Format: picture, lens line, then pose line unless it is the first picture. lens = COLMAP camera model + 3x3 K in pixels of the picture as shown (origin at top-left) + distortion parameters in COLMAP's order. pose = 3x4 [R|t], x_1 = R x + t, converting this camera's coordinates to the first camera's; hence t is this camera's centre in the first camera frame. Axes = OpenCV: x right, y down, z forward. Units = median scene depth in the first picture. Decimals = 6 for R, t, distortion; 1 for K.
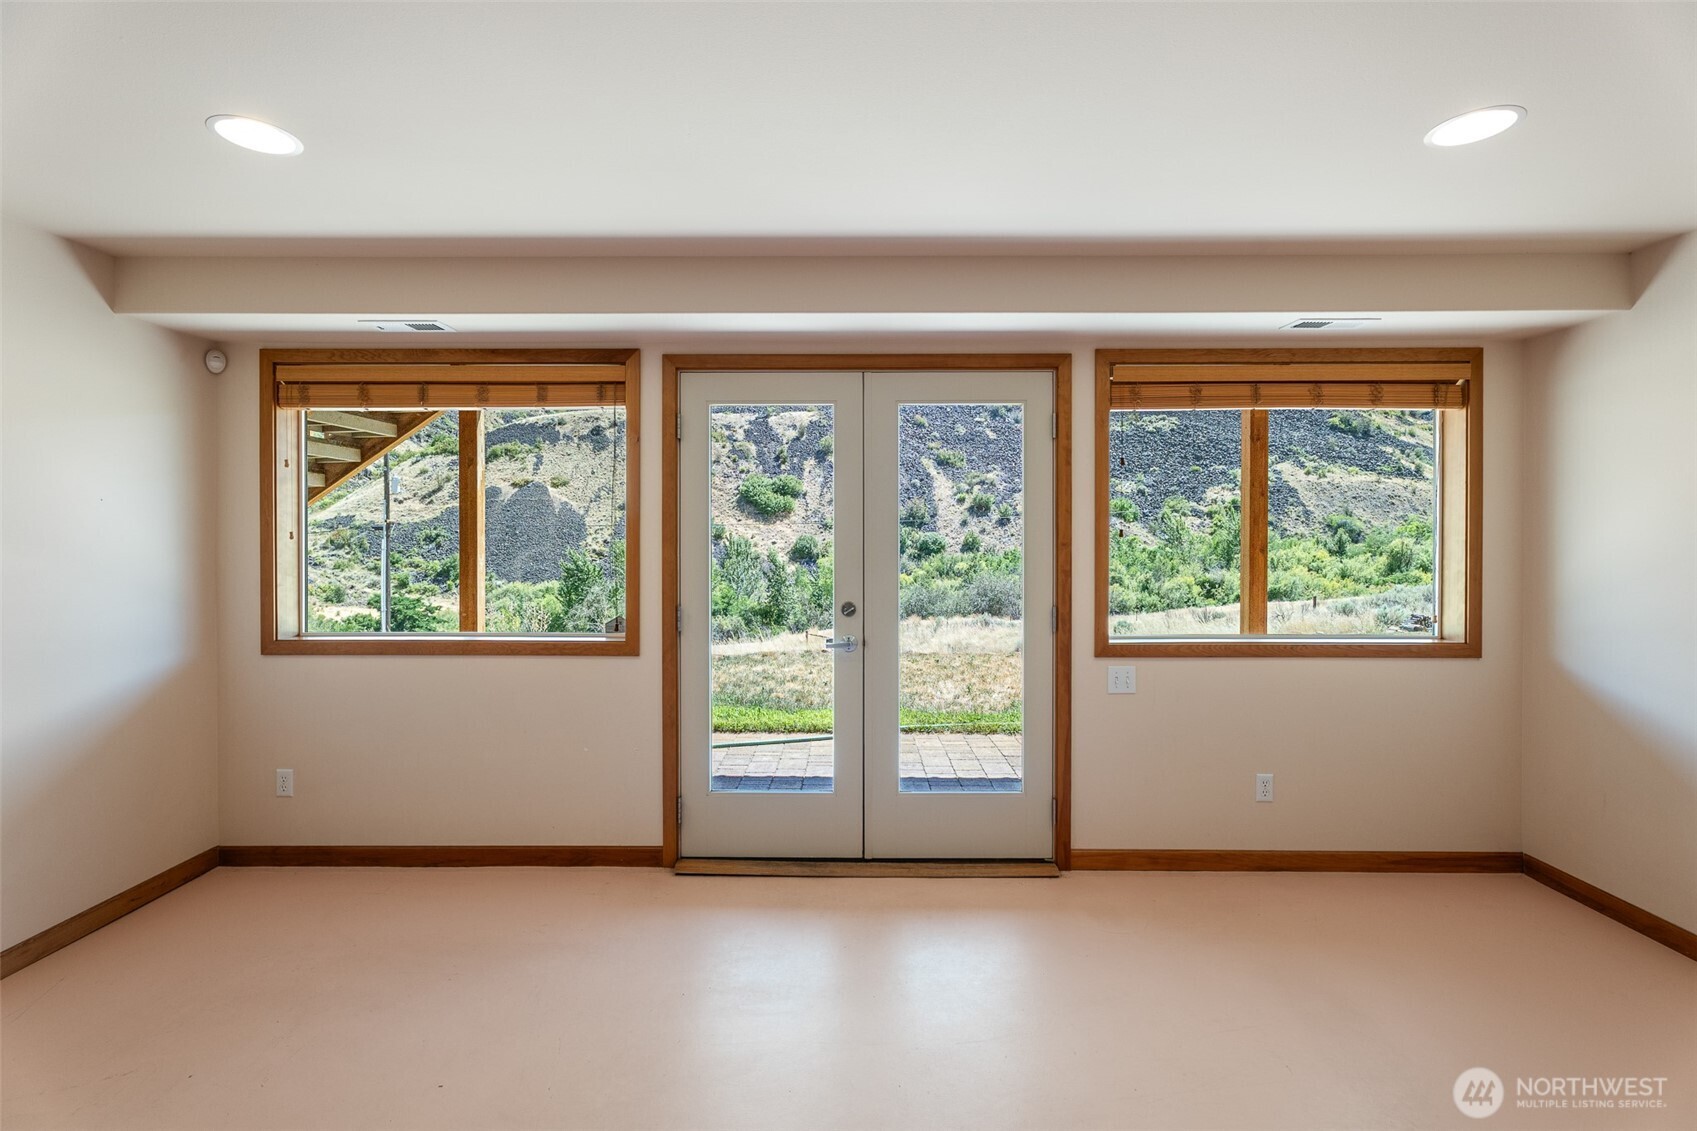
lens RADIAL K [[755.0, 0, 844.2], [0, 755.0, 547.7], [0, 0, 1]] dist [0.000763, -0.000821]
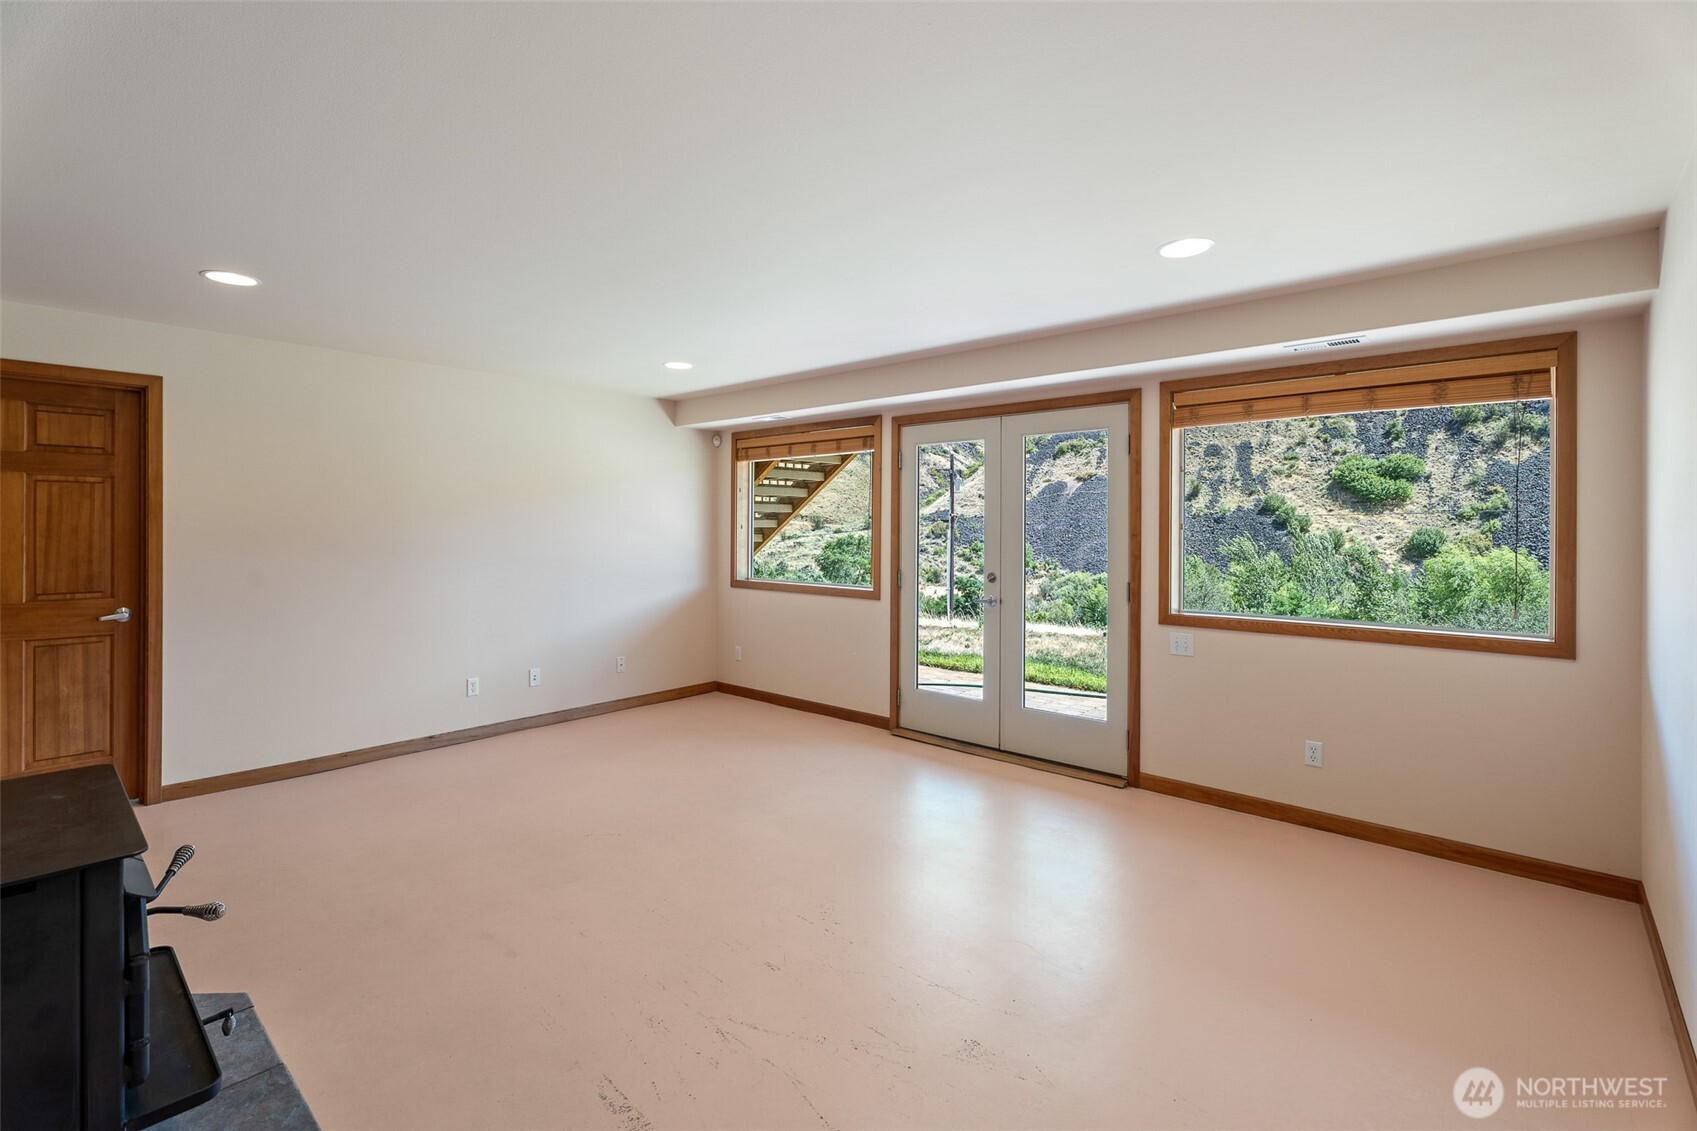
lens RADIAL K [[755.0, 0, 846.3], [0, 755.0, 536.3], [0, 0, 1]] dist [0.000763, -0.000821]
pose [[0.755196, 0.010894, -0.655408, 0.444999], [-0.013890, 0.999903, 0.000615, 0.001983], [0.655352, 0.008639, 0.755275, -0.176750]]
